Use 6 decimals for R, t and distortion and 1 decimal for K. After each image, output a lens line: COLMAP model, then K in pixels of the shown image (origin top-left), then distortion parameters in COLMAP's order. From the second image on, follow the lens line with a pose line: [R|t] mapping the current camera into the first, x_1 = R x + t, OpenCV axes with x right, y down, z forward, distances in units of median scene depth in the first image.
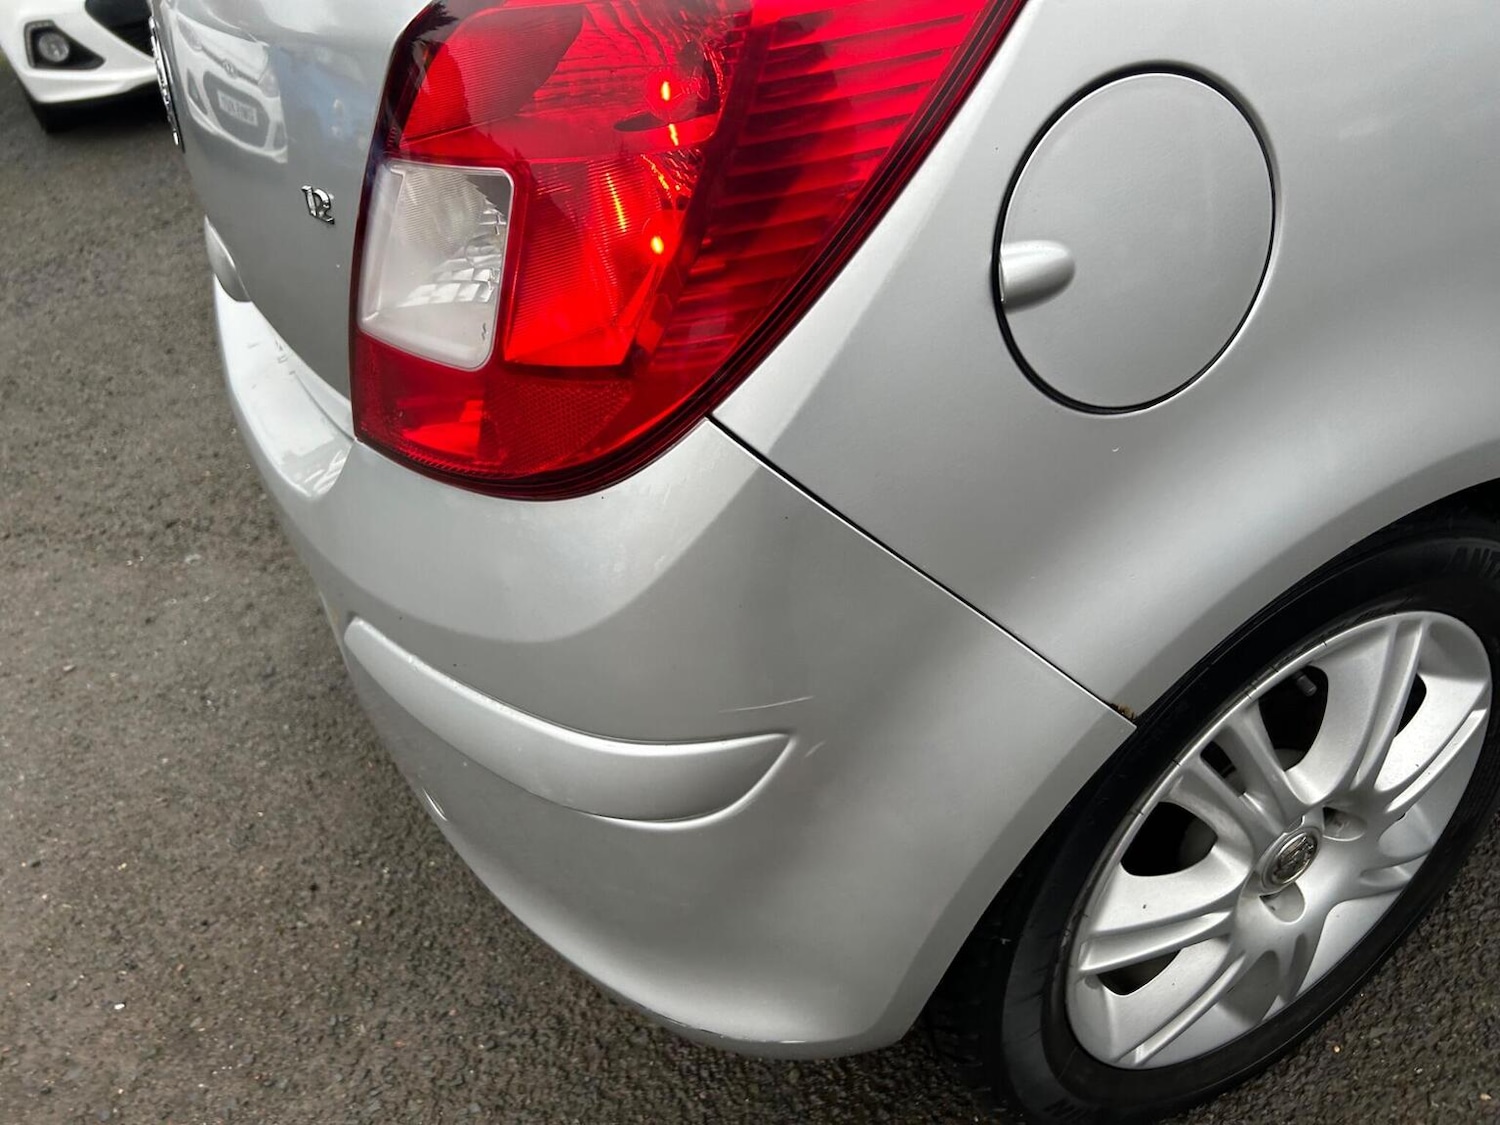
lens RADIAL K [[1129.1, 0, 758.5], [0, 1129.1, 551.3], [0, 0, 1]] dist [0.052519, -0.054744]
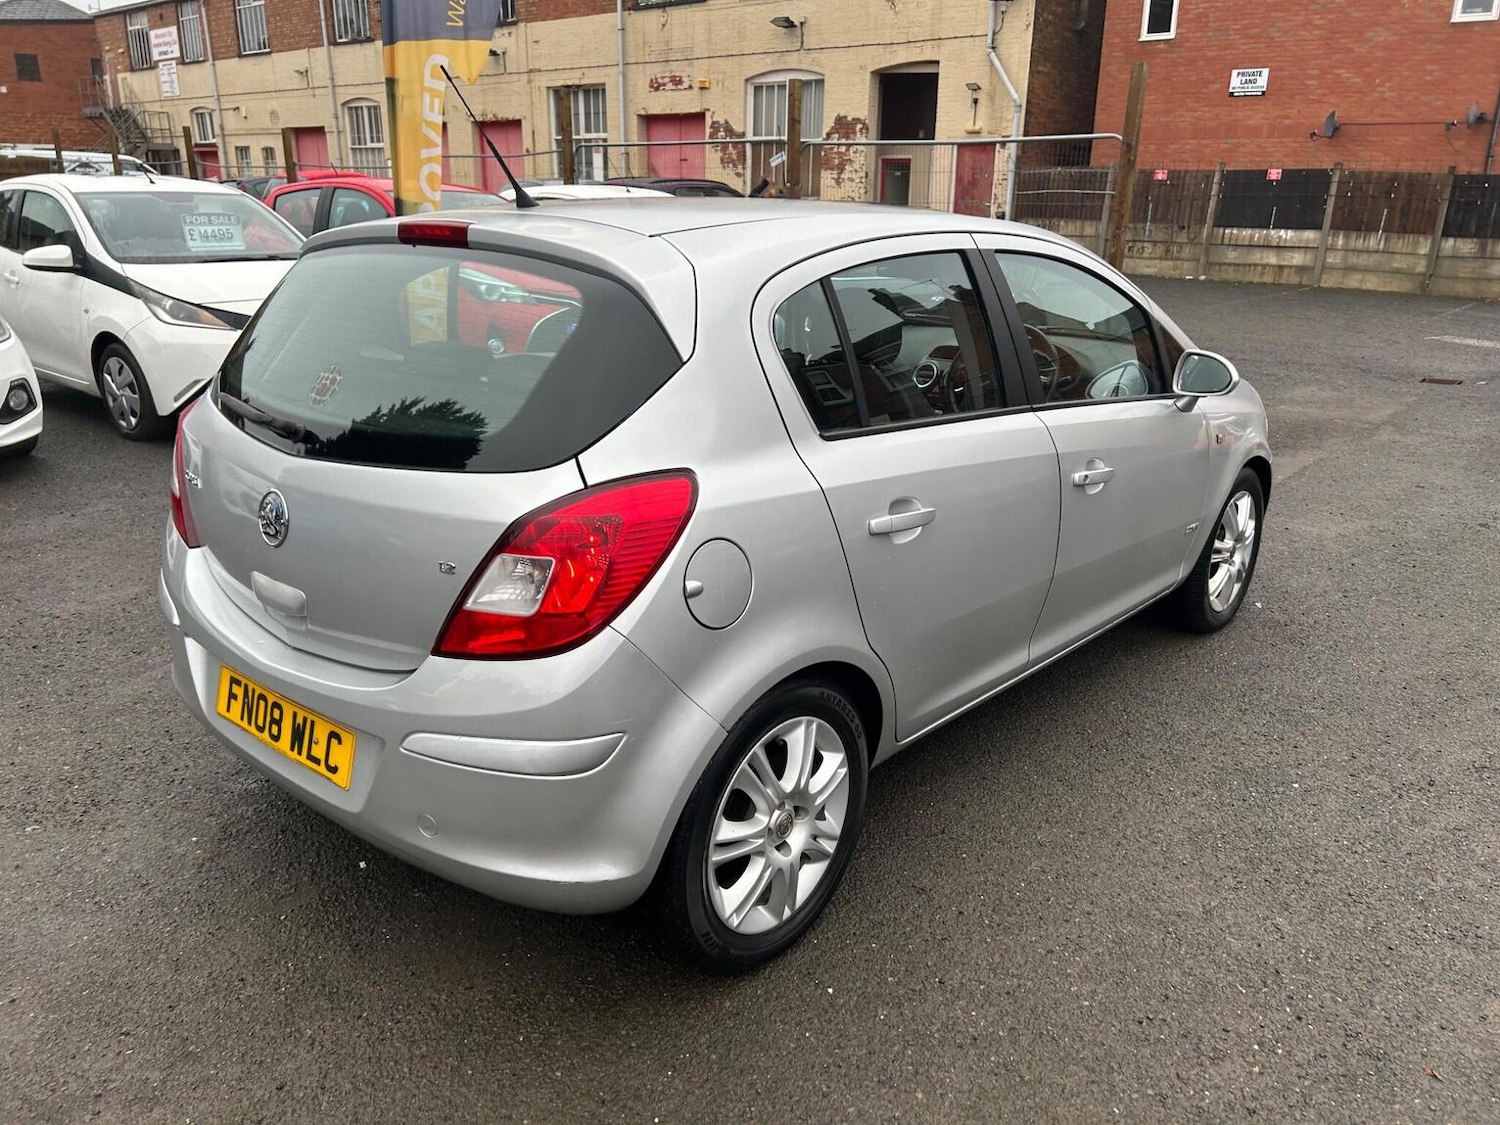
lens RADIAL K [[1129.1, 0, 758.8], [0, 1129.1, 573.5], [0, 0, 1]] dist [0.052519, -0.054744]
pose [[0.917905, 0.026420, 0.395919, -0.658582], [0.099945, 0.950217, -0.295124, 0.525871], [-0.384006, 0.310466, 0.869569, -1.482631]]
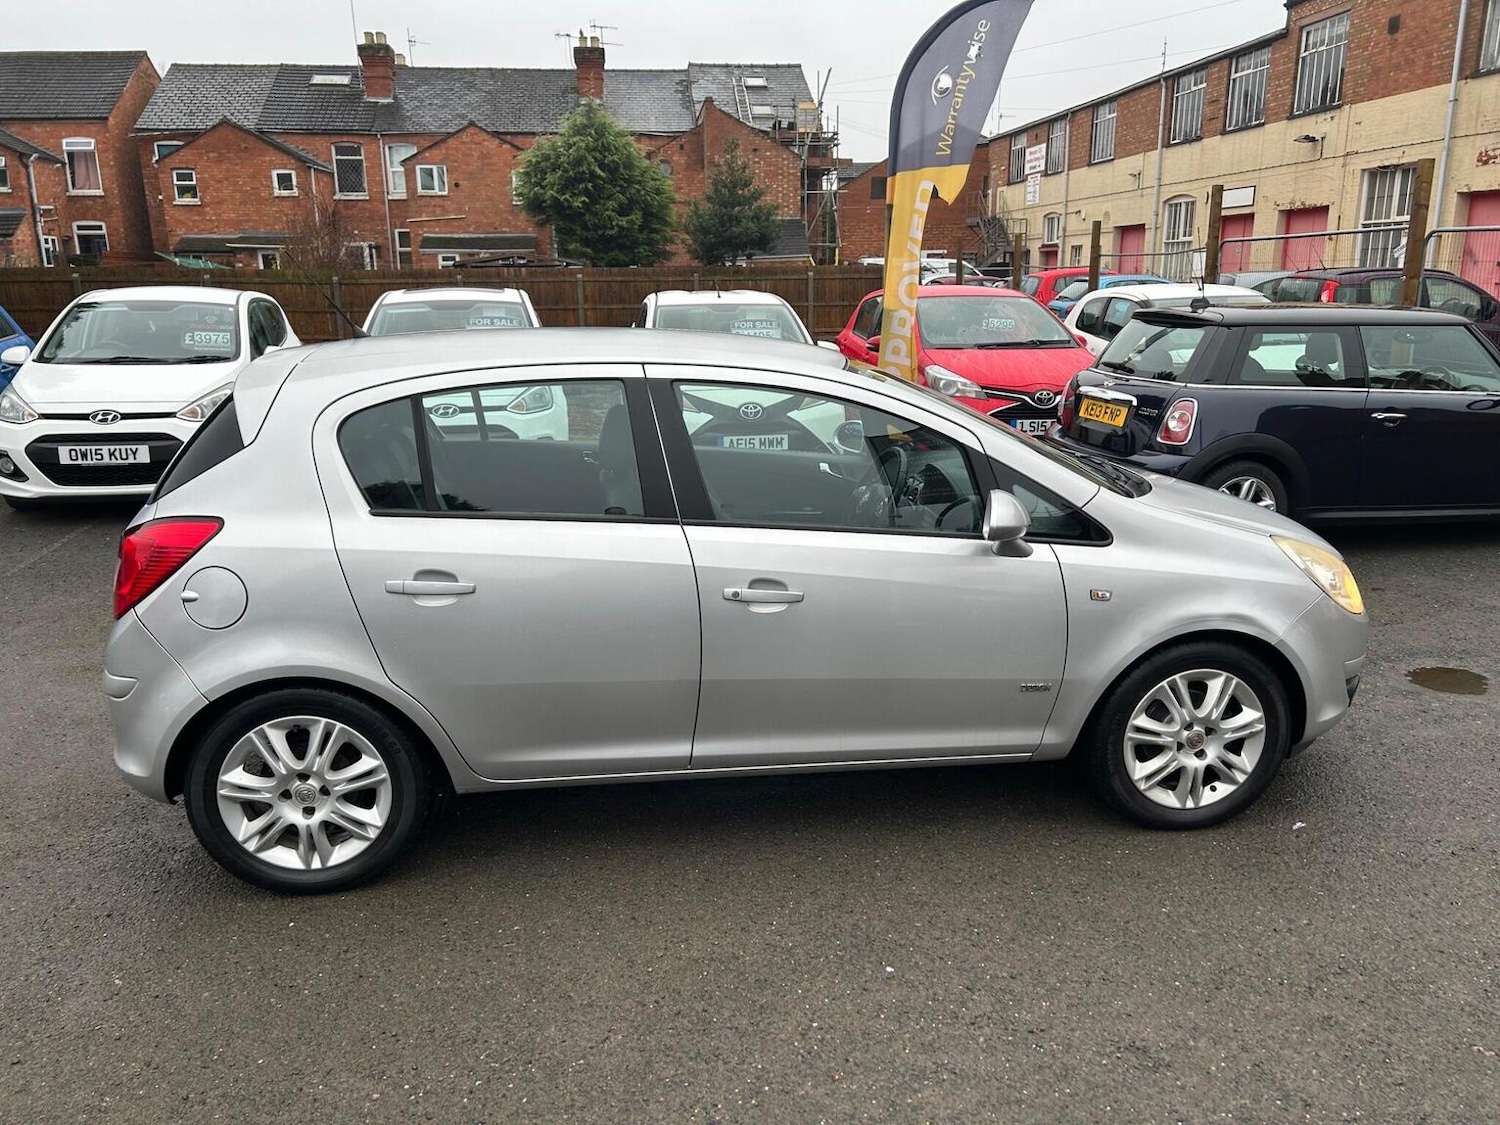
lens RADIAL K [[1129.1, 0, 759.3], [0, 1129.1, 568.9], [0, 0, 1]] dist [0.052519, -0.054744]
pose [[0.932629, 0.211163, -0.292599, 2.874385], [-0.297422, 0.908998, -0.291996, 0.275503], [0.204313, 0.359350, 0.910562, -2.269585]]
